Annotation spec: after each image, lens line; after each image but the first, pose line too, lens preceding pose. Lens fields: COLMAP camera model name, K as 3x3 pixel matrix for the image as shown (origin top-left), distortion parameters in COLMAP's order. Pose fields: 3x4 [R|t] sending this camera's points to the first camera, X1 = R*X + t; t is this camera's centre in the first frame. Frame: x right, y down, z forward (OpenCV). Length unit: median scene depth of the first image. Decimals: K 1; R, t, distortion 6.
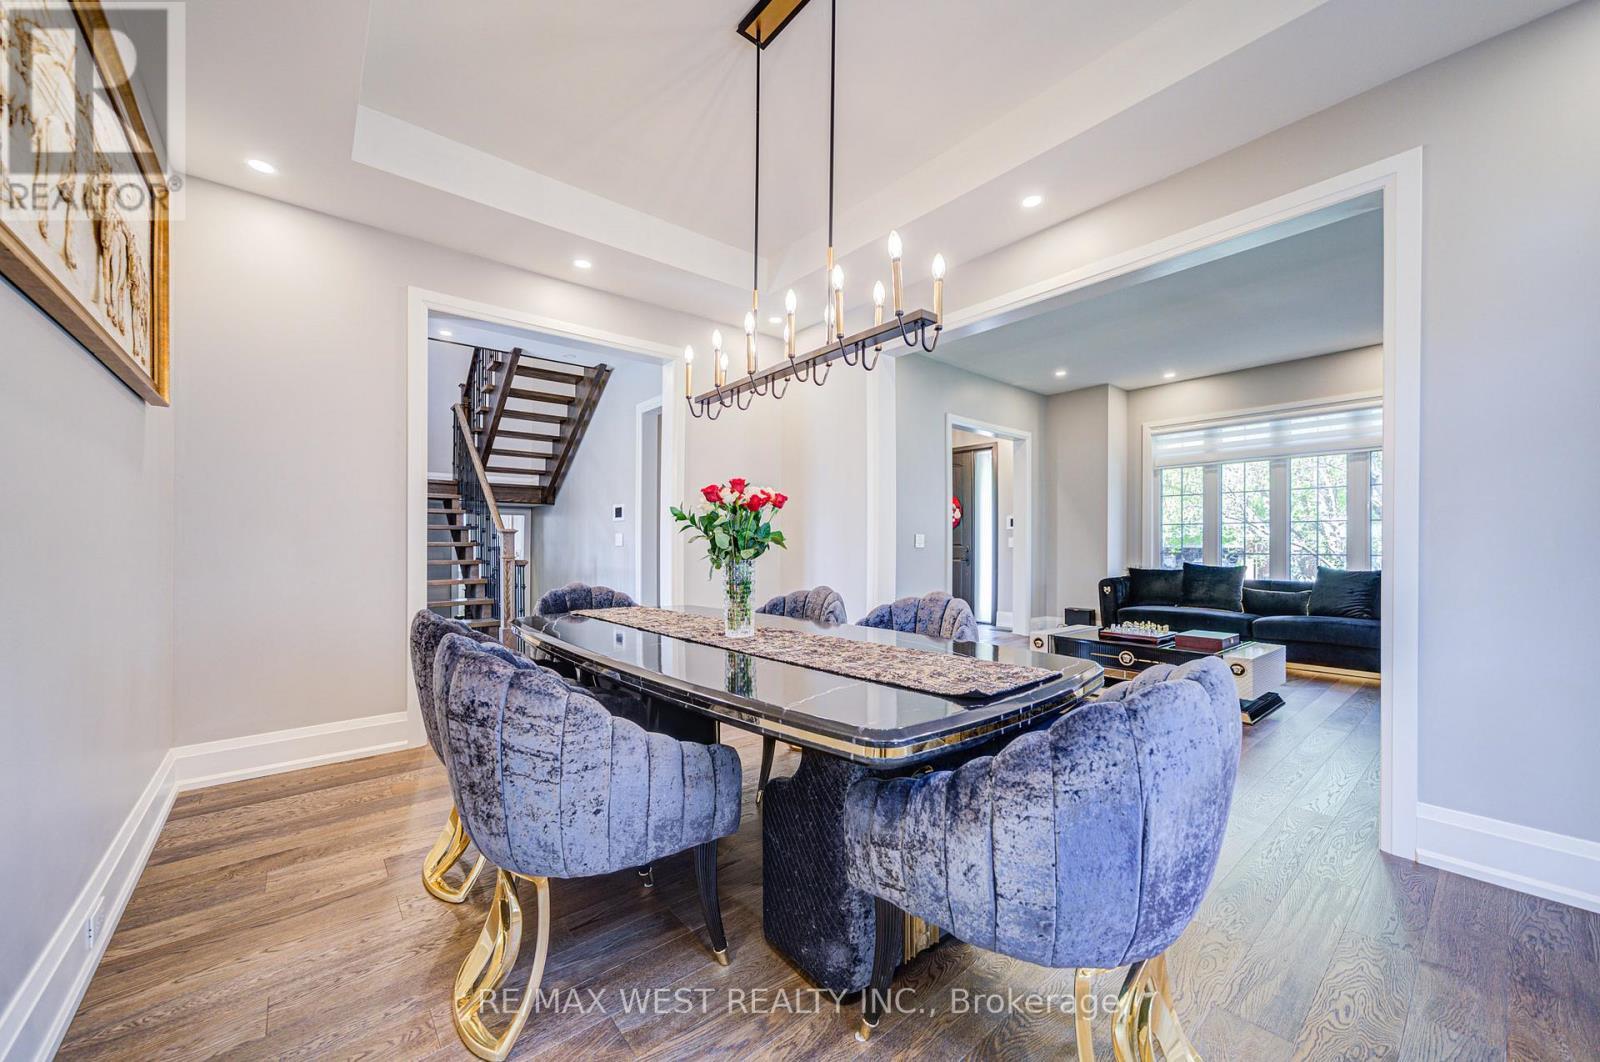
lens RADIAL K [[589.2, 0, 806.8], [0, 589.2, 540.5], [0, 0, 1]] dist [0.000327, 0.010638]
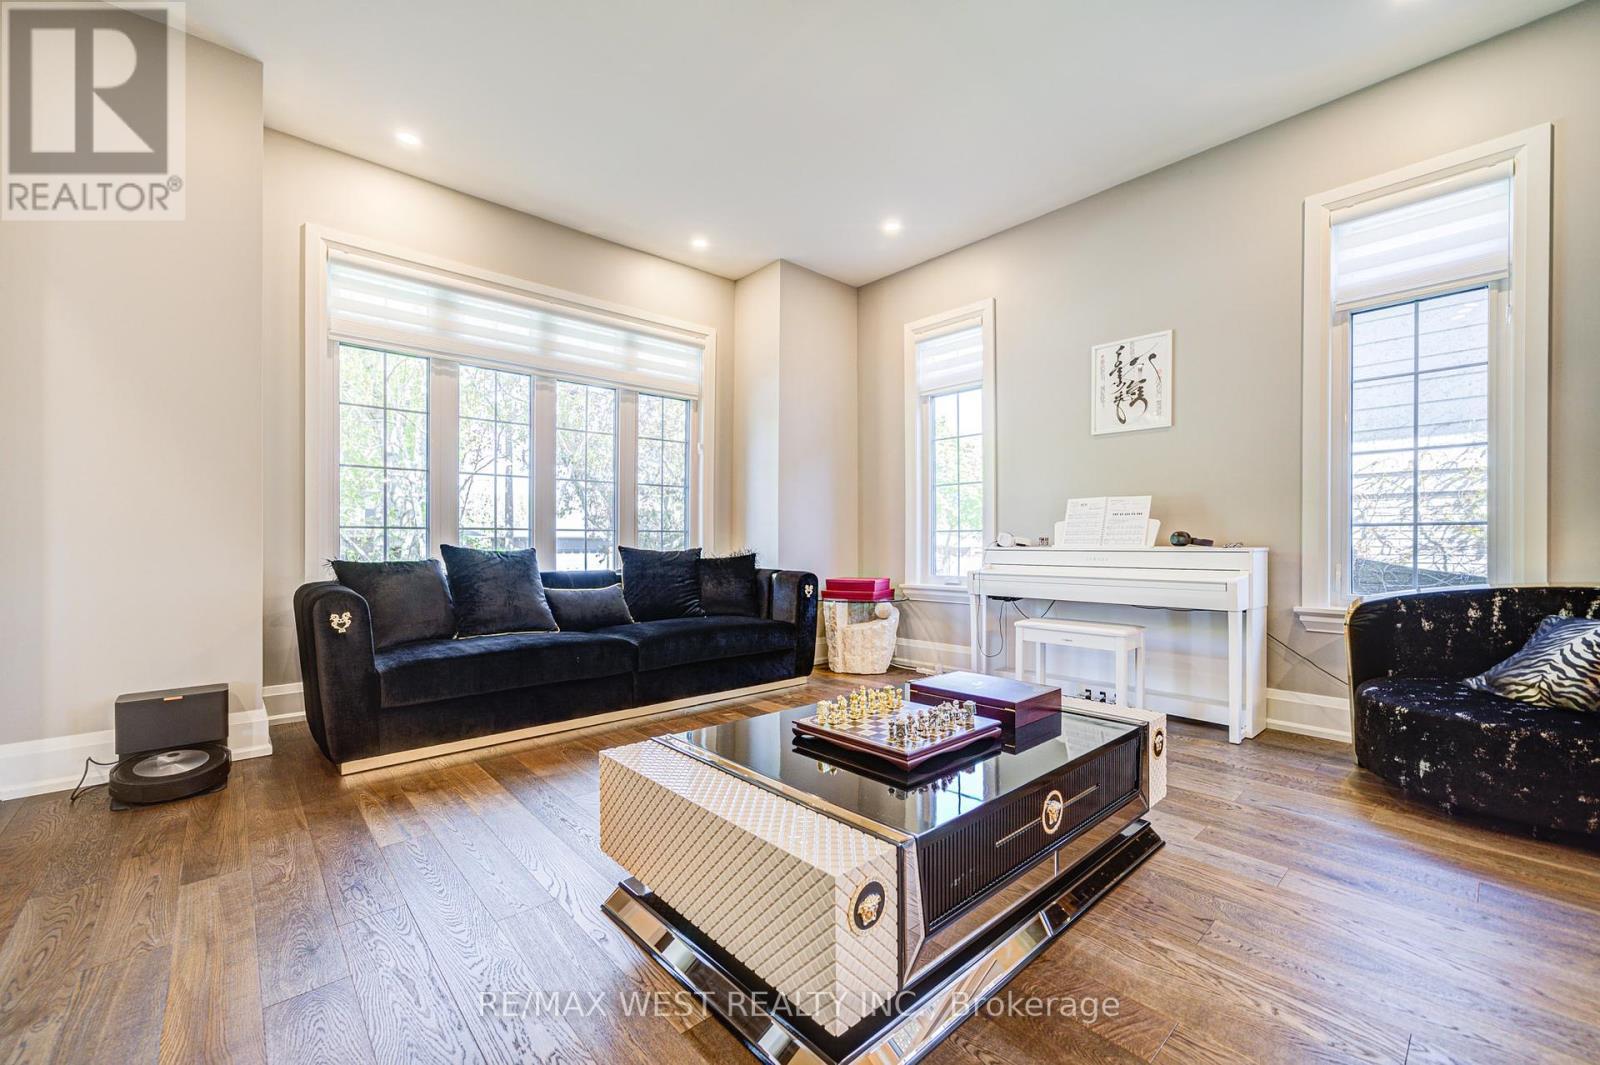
lens RADIAL K [[656.1, 0, 785.9], [0, 656.1, 547.7], [0, 0, 1]] dist [-0.044608, 0.032050]
pose [[-0.013709, -0.010028, 0.999856, 0.104622], [-0.007198, 0.999925, 0.009930, 0.031170], [-0.999880, -0.007061, -0.013780, 0.709755]]
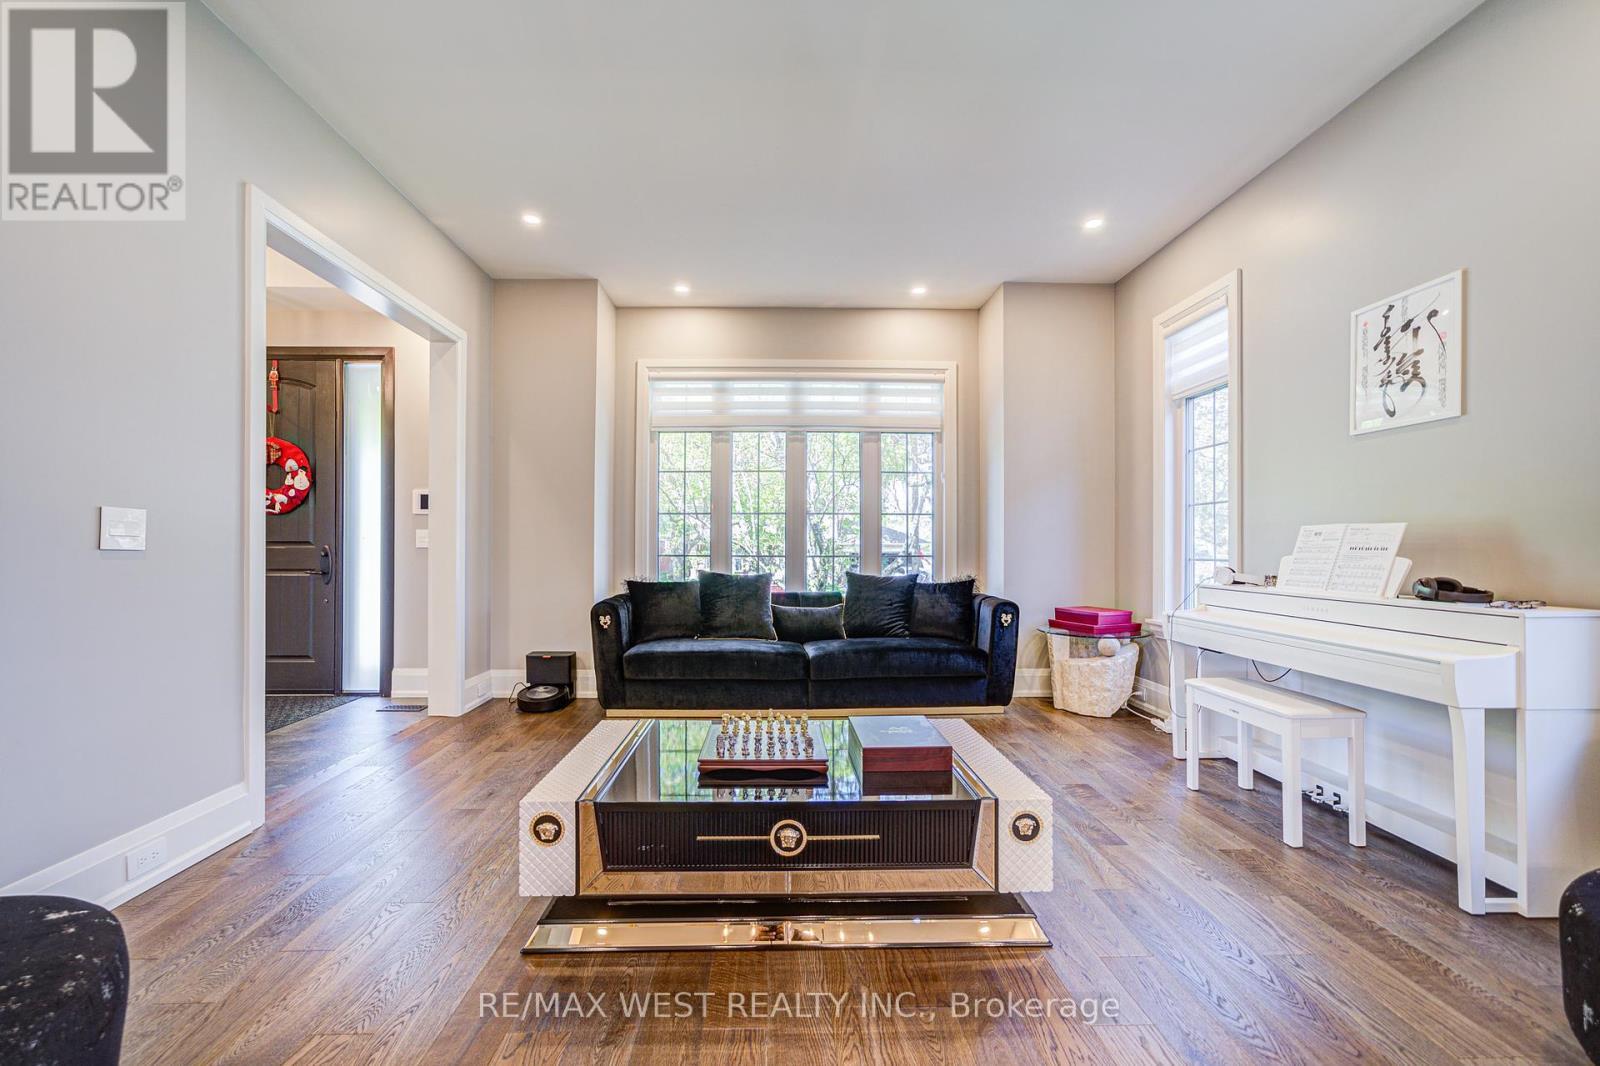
lens RADIAL K [[656.1, 0, 785.9], [0, 656.1, 548.2], [0, 0, 1]] dist [-0.044608, 0.032050]
pose [[0.642869, -0.006580, 0.765948, 0.127596], [-0.004629, 0.999911, 0.012475, 0.003079], [-0.765962, -0.011565, 0.642782, 0.433386]]
